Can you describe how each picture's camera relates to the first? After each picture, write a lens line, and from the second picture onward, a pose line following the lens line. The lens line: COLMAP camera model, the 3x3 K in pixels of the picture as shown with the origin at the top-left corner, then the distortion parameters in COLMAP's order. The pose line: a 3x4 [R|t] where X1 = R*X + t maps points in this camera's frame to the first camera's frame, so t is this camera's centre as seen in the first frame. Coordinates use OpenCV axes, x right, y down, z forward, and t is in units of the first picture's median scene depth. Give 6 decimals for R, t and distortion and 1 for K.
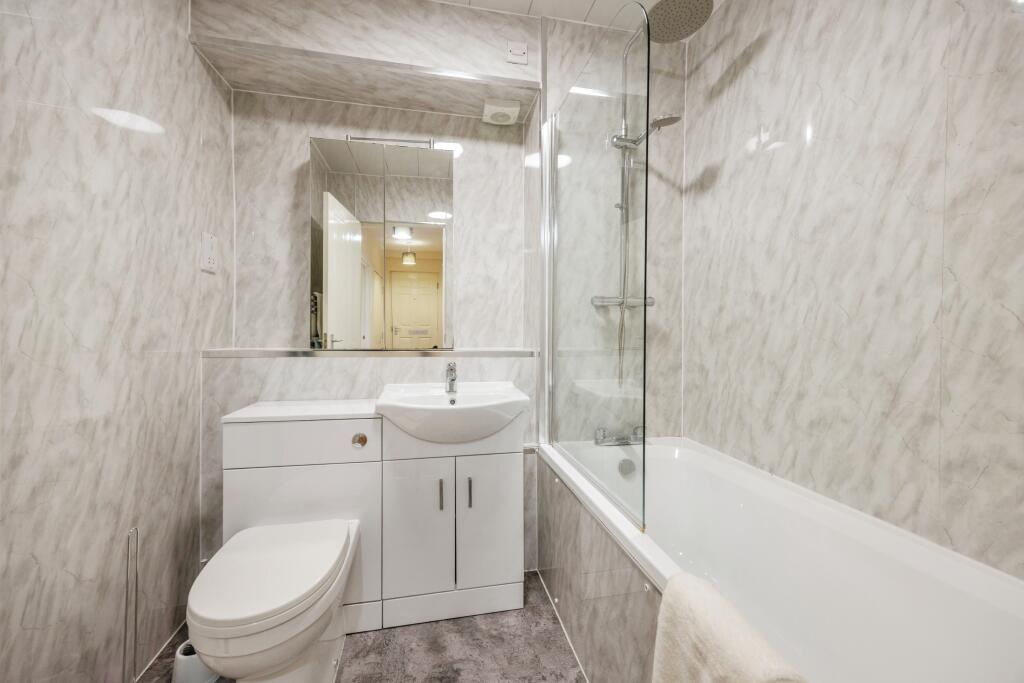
lens RADIAL K [[408.4, 0, 512.4], [0, 408.4, 336.5], [0, 0, 1]] dist [0.012633, -0.001104]
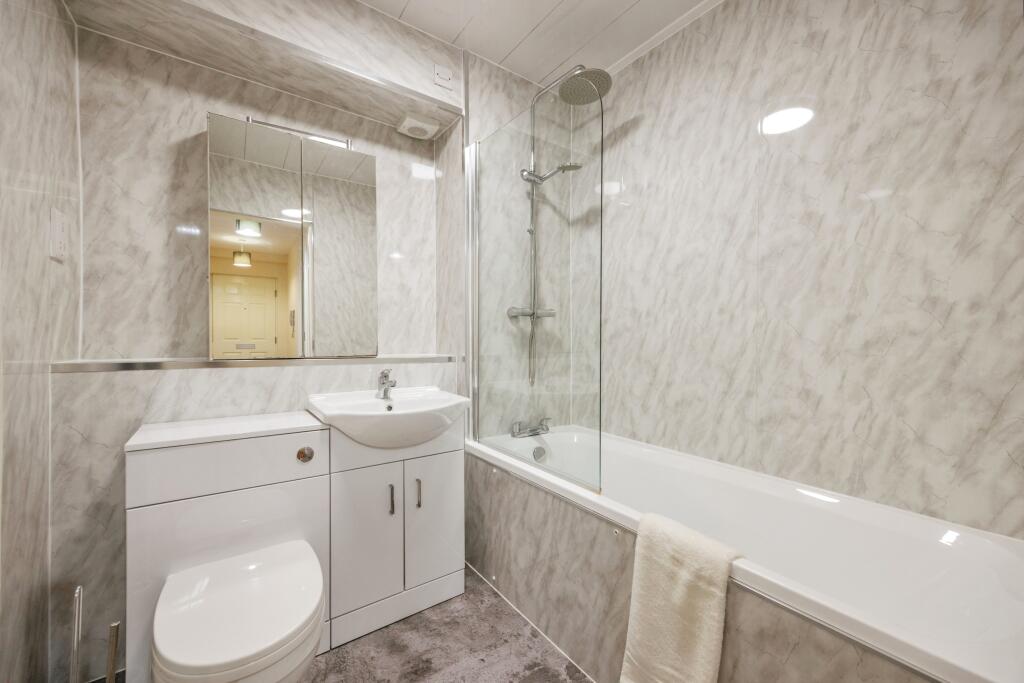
lens RADIAL K [[408.4, 0, 499.3], [0, 408.4, 341.1], [0, 0, 1]] dist [0.012633, -0.001104]
pose [[0.915845, -0.003132, 0.401519, -0.310105], [0.004844, 0.999983, -0.003248, -0.000984], [-0.401502, 0.004920, 0.915845, -0.033842]]
